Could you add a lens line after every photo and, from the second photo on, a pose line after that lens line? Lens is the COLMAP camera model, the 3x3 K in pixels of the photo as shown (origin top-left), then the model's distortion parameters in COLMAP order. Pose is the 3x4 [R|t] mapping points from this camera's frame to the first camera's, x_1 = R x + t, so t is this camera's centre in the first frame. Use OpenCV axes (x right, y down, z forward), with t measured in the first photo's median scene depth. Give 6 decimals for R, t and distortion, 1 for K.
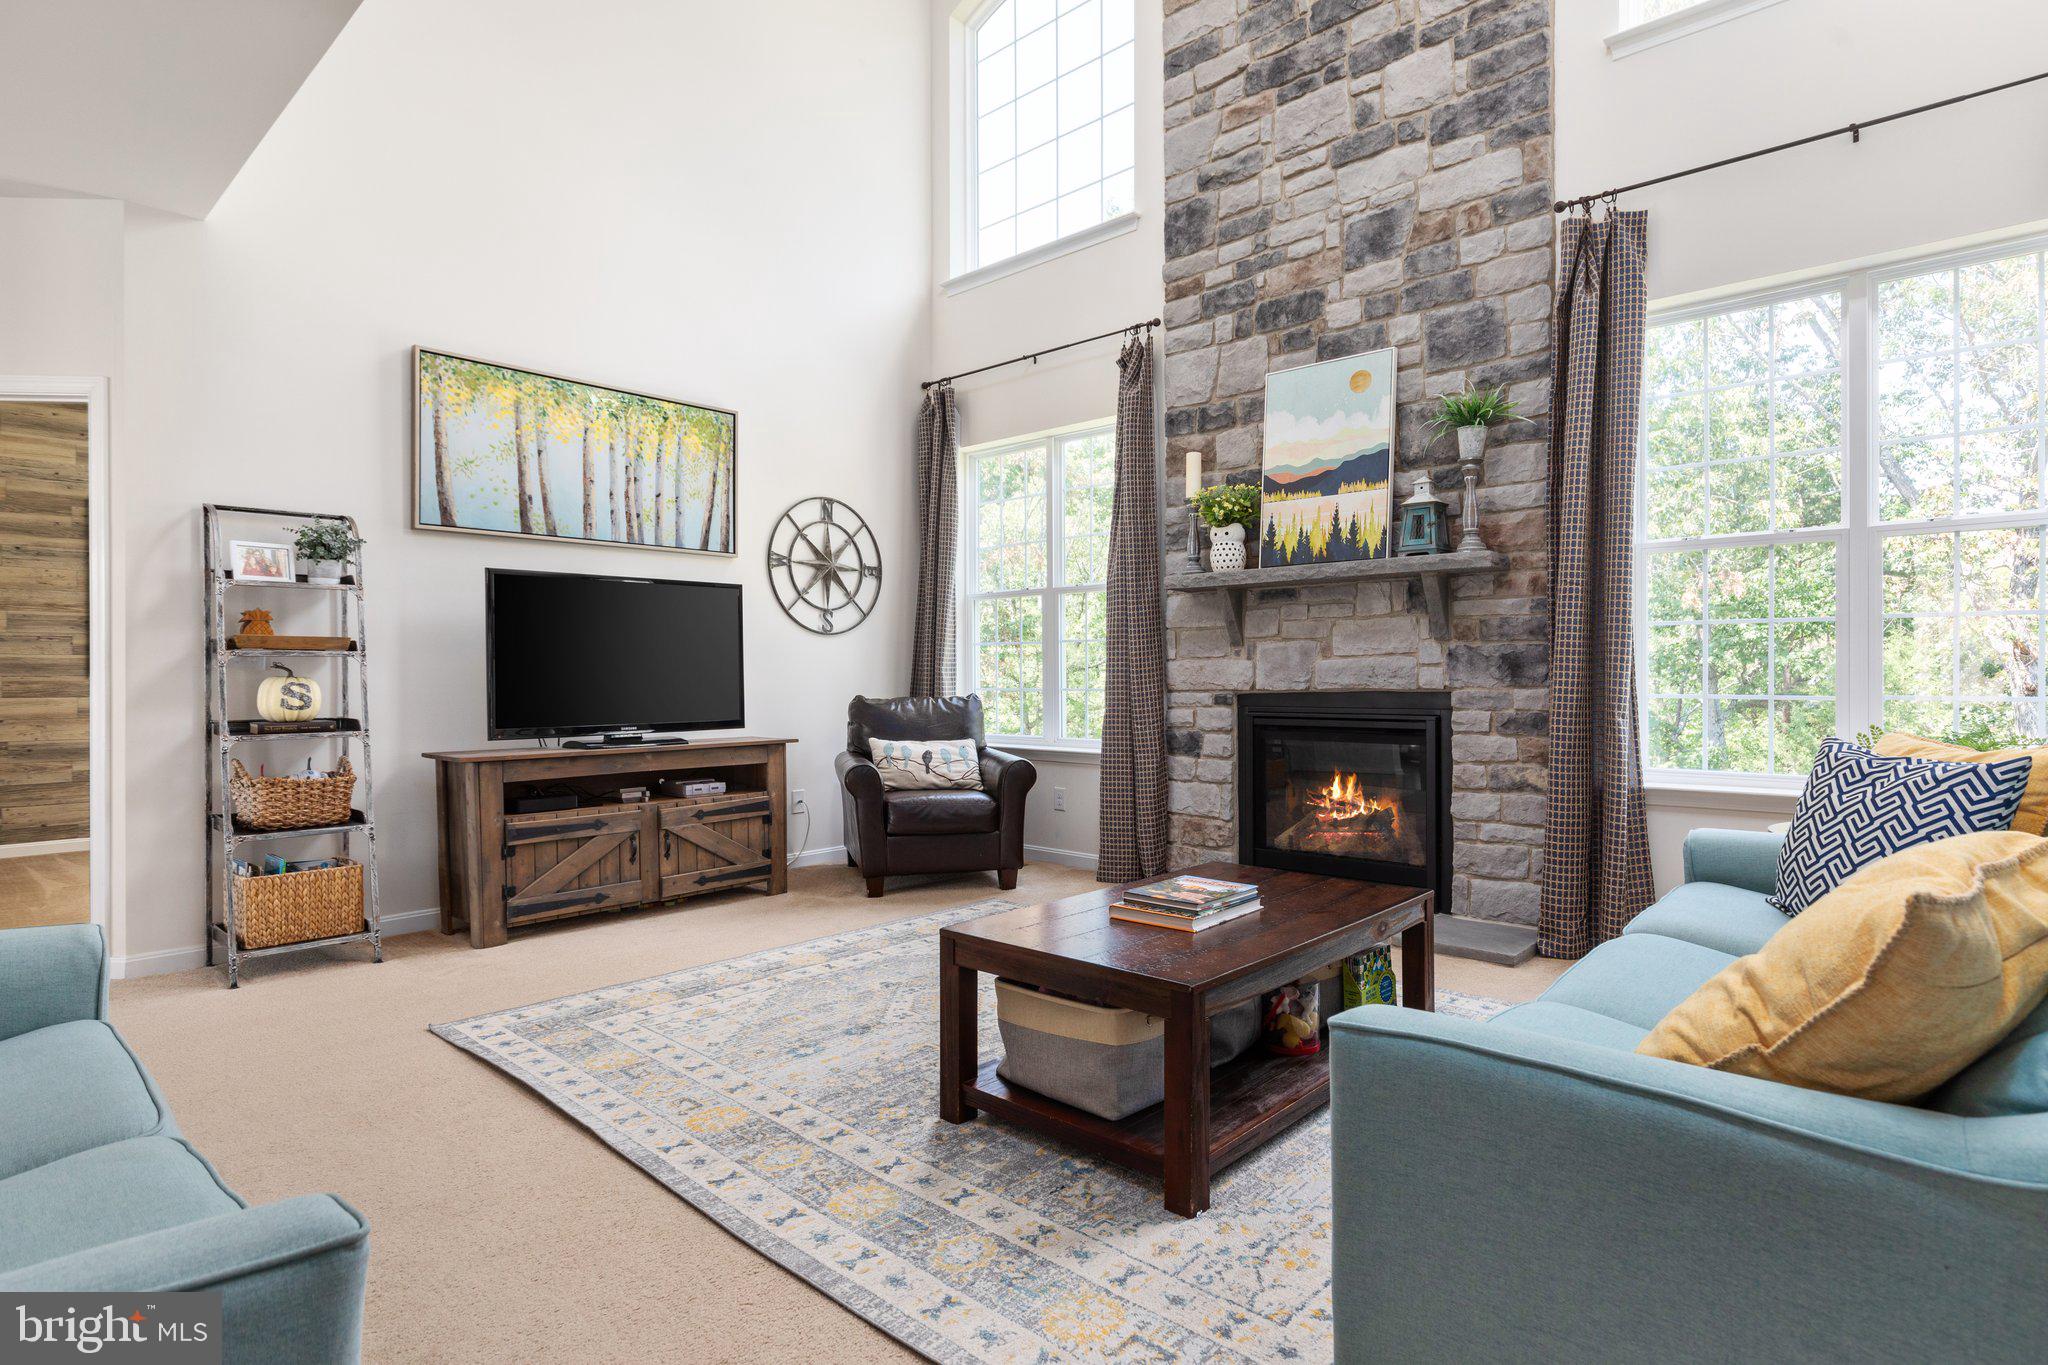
lens RADIAL K [[1054.4, 0, 1030.0], [0, 1054.4, 677.1], [0, 0, 1]] dist [-0.000143, -0.000829]
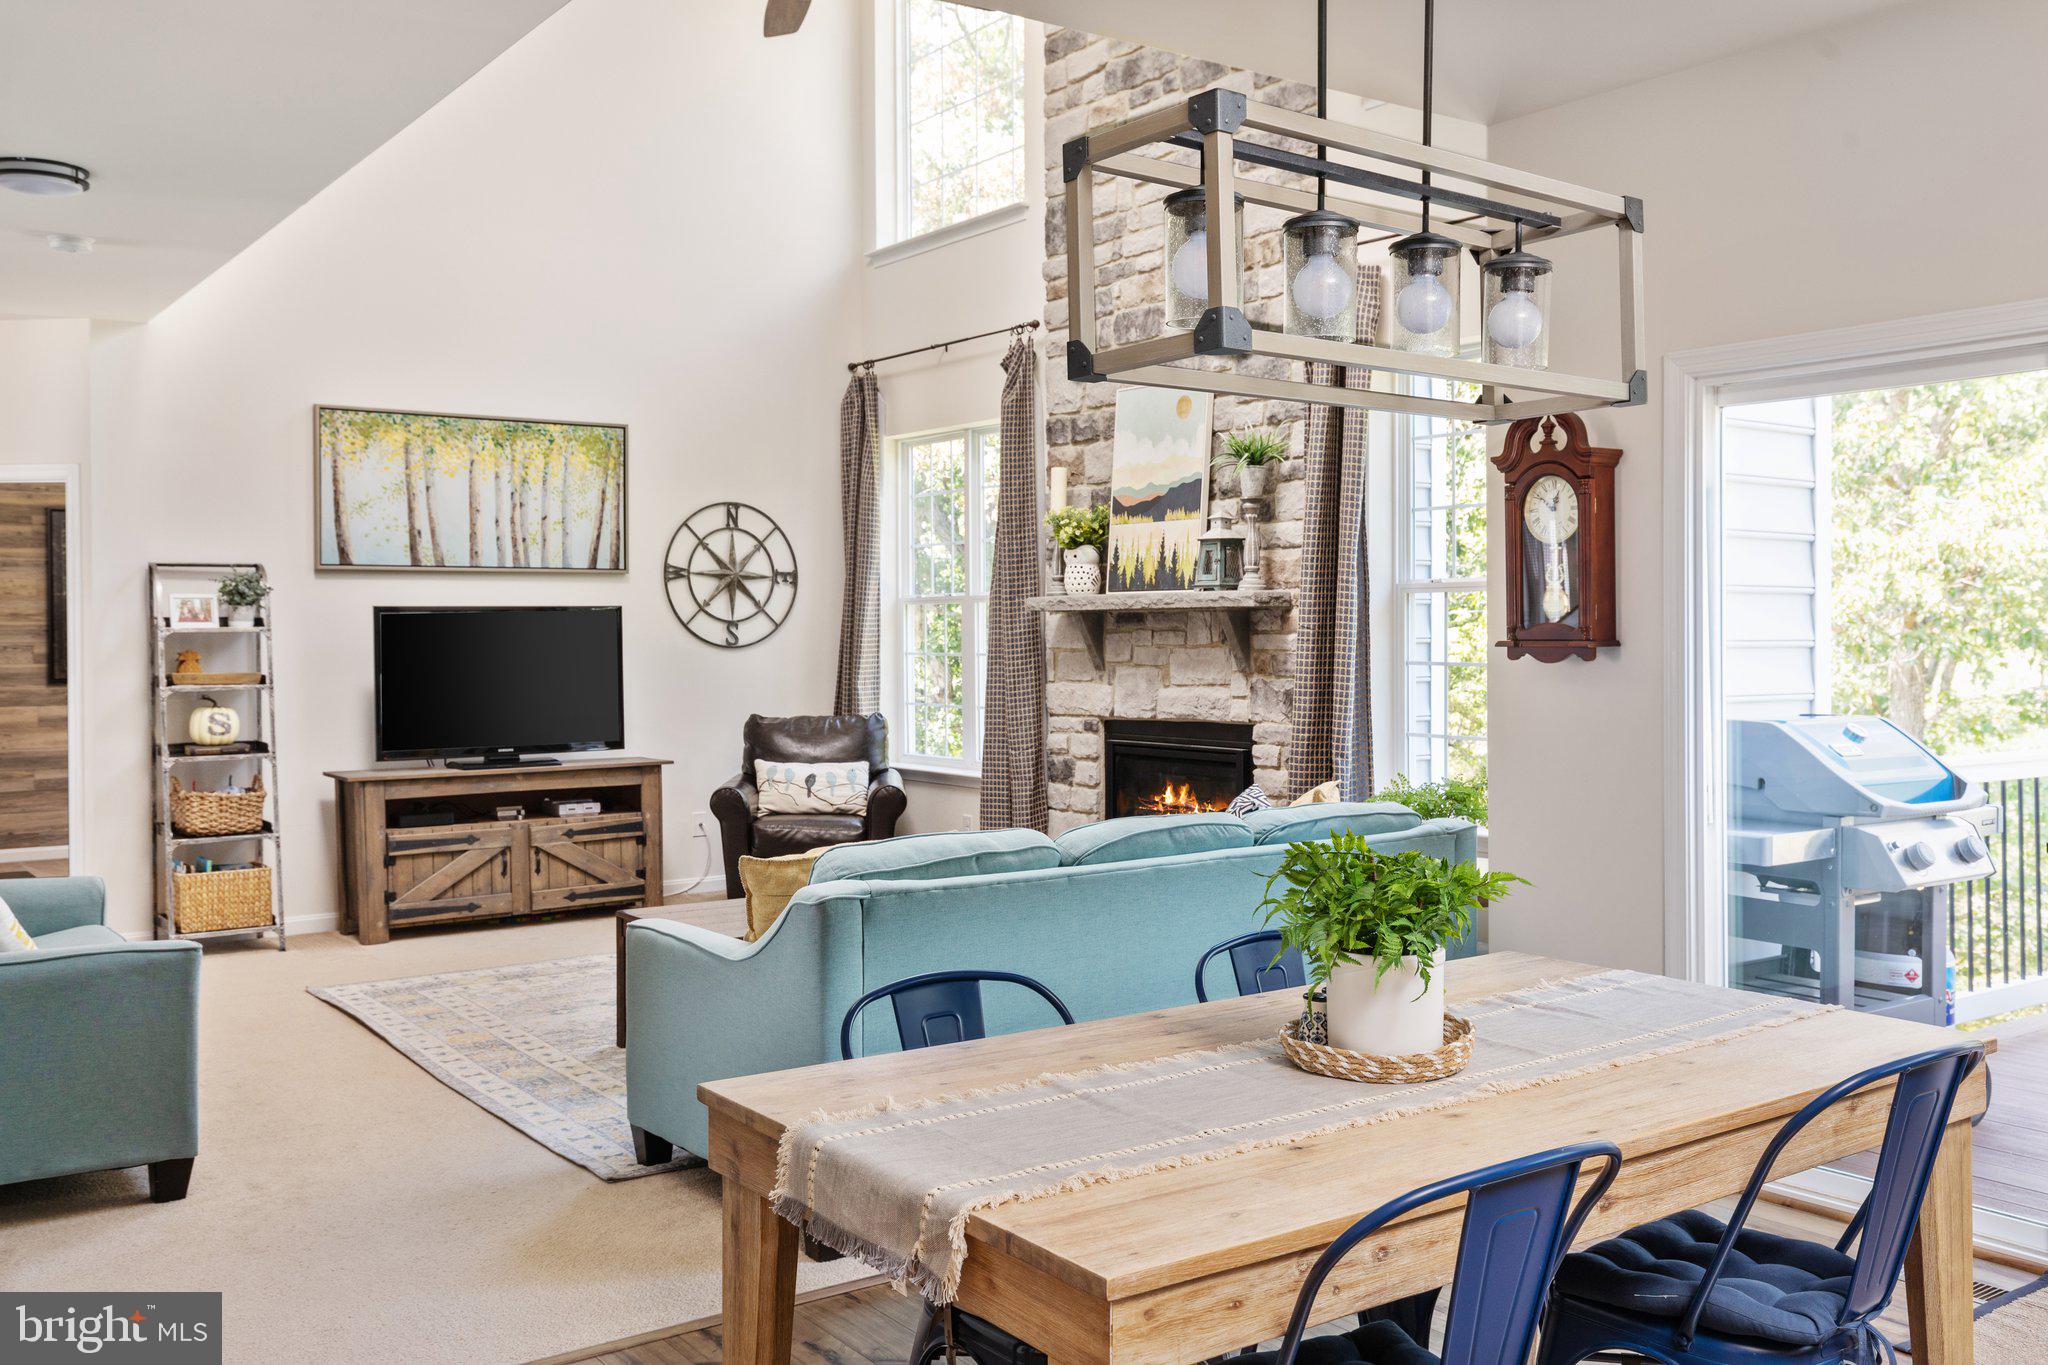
lens RADIAL K [[1781.3, 0, 1035.4], [0, 1781.3, 654.0], [0, 0, 1]] dist [0.004676, -0.001443]
pose [[0.979421, 0.001371, -0.201822, 0.499946], [0.001312, 0.999913, 0.013160, -0.070625], [0.201822, -0.013154, 0.979334, -0.639558]]
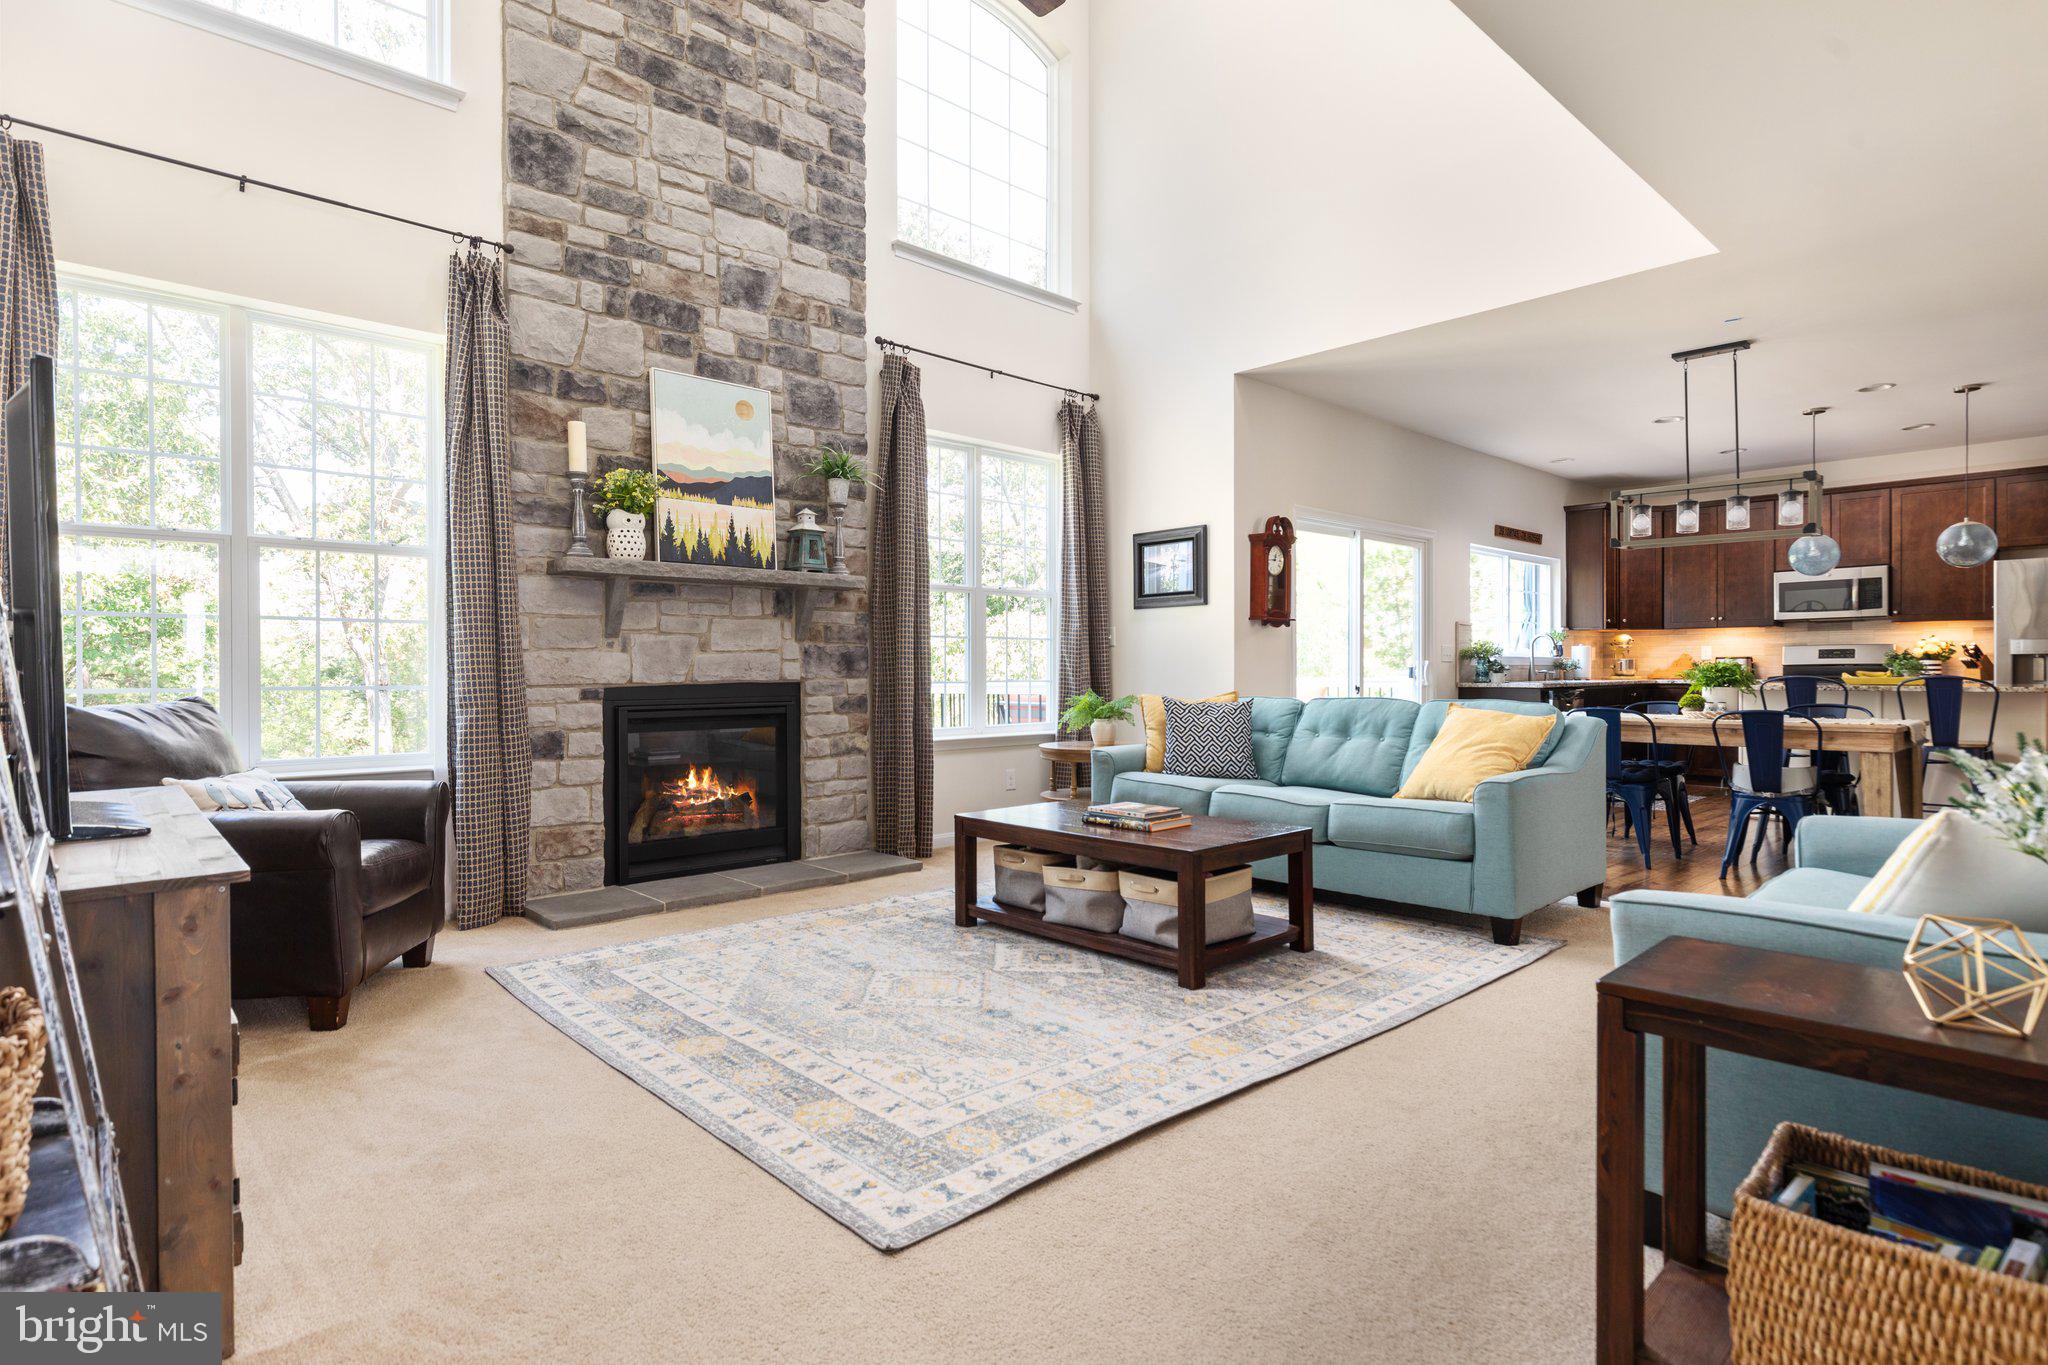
lens RADIAL K [[1054.4, 0, 1030.0], [0, 1054.4, 677.1], [0, 0, 1]] dist [-0.000143, -0.000829]
pose [[0.083012, -0.003291, 0.996543, -0.775558], [0.003380, 0.999990, 0.003021, 0.005027], [-0.996543, 0.003118, 0.083022, 0.584490]]
